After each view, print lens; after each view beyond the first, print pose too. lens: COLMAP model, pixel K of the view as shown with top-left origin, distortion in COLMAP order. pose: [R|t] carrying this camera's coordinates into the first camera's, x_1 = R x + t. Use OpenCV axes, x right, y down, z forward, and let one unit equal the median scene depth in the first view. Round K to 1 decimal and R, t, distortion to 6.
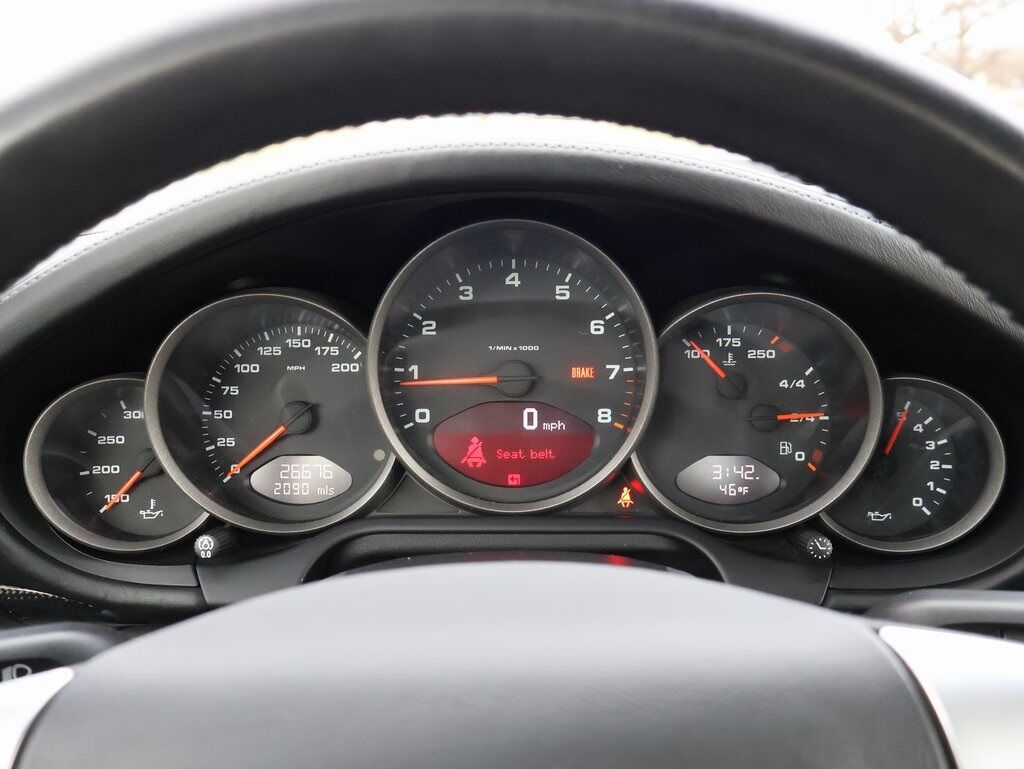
lens RADIAL K [[981.3, 0, 512.0], [0, 981.3, 384.5], [0, 0, 1]] dist [-0.000144, 0.003850]
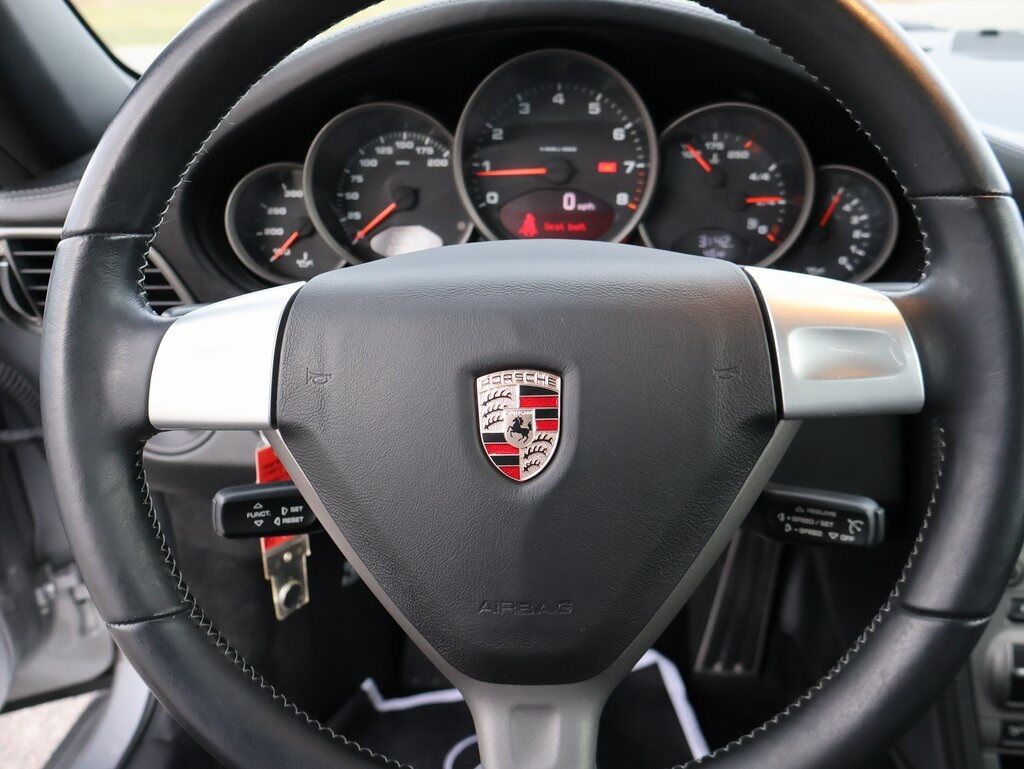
lens RADIAL K [[955.4, 0, 512.0], [0, 955.4, 384.5], [0, 0, 1]] dist [-0.009893, -0.001042]
pose [[0.997766, 0.021866, -0.063128, 0.029487], [-0.013277, 0.990974, 0.133398, 0.114281], [0.065475, -0.132262, 0.989050, -0.386813]]
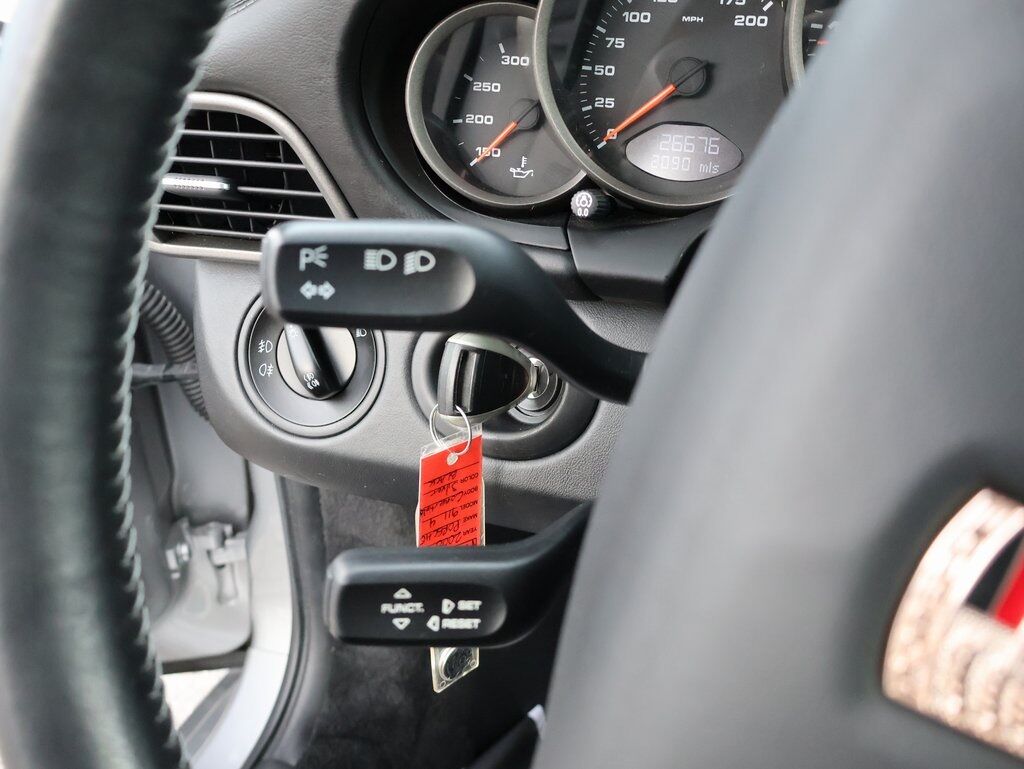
lens RADIAL K [[955.4, 0, 512.0], [0, 955.4, 384.5], [0, 0, 1]] dist [-0.009893, -0.001042]
pose [[0.958548, 0.134353, -0.251266, -0.119584], [-0.083167, 0.975376, 0.204266, 0.140222], [0.272523, -0.174902, 0.946119, 0.106059]]
